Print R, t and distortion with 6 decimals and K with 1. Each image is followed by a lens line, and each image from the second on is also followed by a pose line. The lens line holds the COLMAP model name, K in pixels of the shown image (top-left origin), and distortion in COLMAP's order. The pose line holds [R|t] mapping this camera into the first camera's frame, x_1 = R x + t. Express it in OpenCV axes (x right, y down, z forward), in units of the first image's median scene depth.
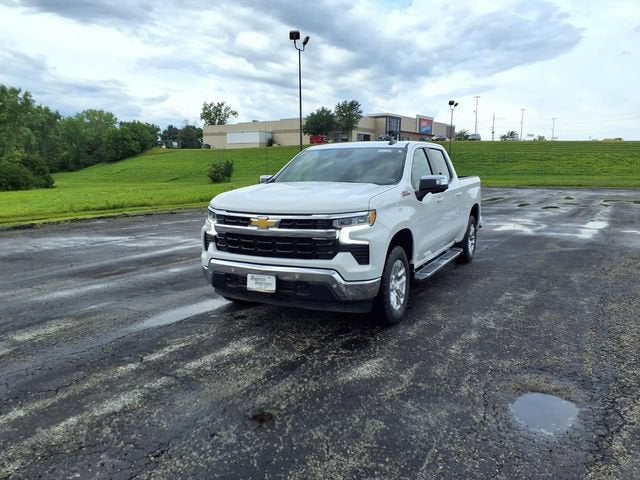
lens RADIAL K [[511.5, 0, 315.9], [0, 511.5, 242.2], [0, 0, 1]] dist [0.063721, -0.082267]
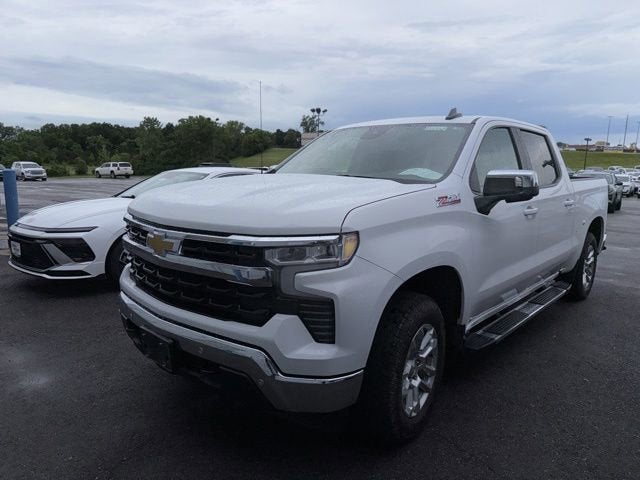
lens RADIAL K [[461.2, 0, 329.1], [0, 461.2, 235.0], [0, 0, 1]] dist [-0.014404, -0.024704]
pose [[0.969289, 0.061564, -0.238092, 0.159900], [-0.060693, 0.998096, 0.010992, -0.052780], [0.238316, 0.003796, 0.971180, 0.468106]]
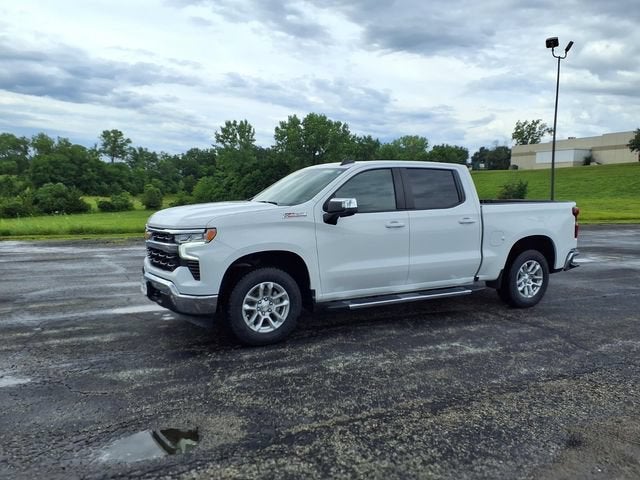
lens RADIAL K [[511.5, 0, 314.8], [0, 511.5, 249.1], [0, 0, 1]] dist [0.063721, -0.082267]
pose [[0.827247, 0.075003, -0.556810, 0.708086], [-0.090566, 0.995890, -0.000406, -0.032743], [0.554492, 0.050764, 0.830640, 0.213301]]
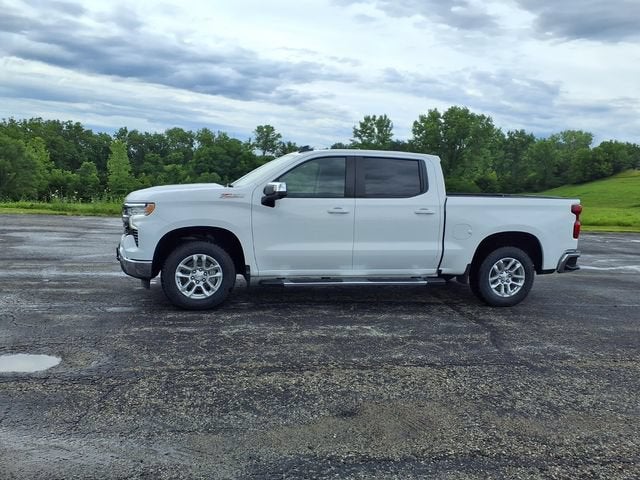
lens RADIAL K [[511.5, 0, 312.0], [0, 511.5, 250.9], [0, 0, 1]] dist [0.063721, -0.082267]
pose [[0.634245, 0.133164, -0.761577, 1.047858], [-0.152400, 0.987261, 0.045707, -0.053407], [0.757963, 0.087075, 0.646460, 0.427701]]
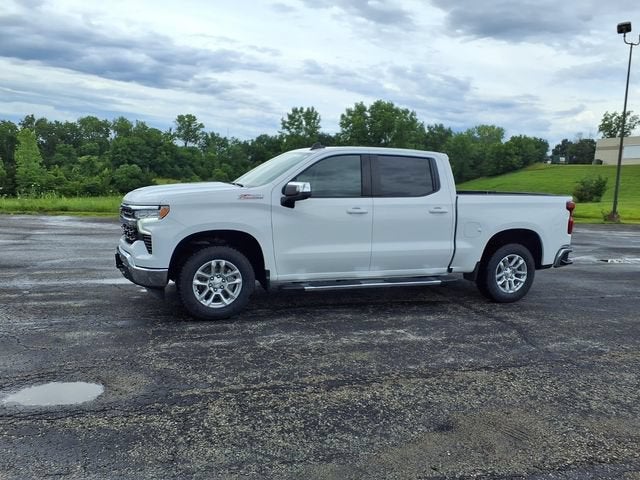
lens RADIAL K [[514.5, 0, 315.4], [0, 514.5, 249.5], [0, 0, 1]] dist [0.062969, -0.076935]
pose [[0.744496, 0.126781, -0.655479, 0.892572], [-0.137005, 0.989921, 0.035857, -0.044604], [0.653419, 0.063109, 0.754362, 0.314306]]
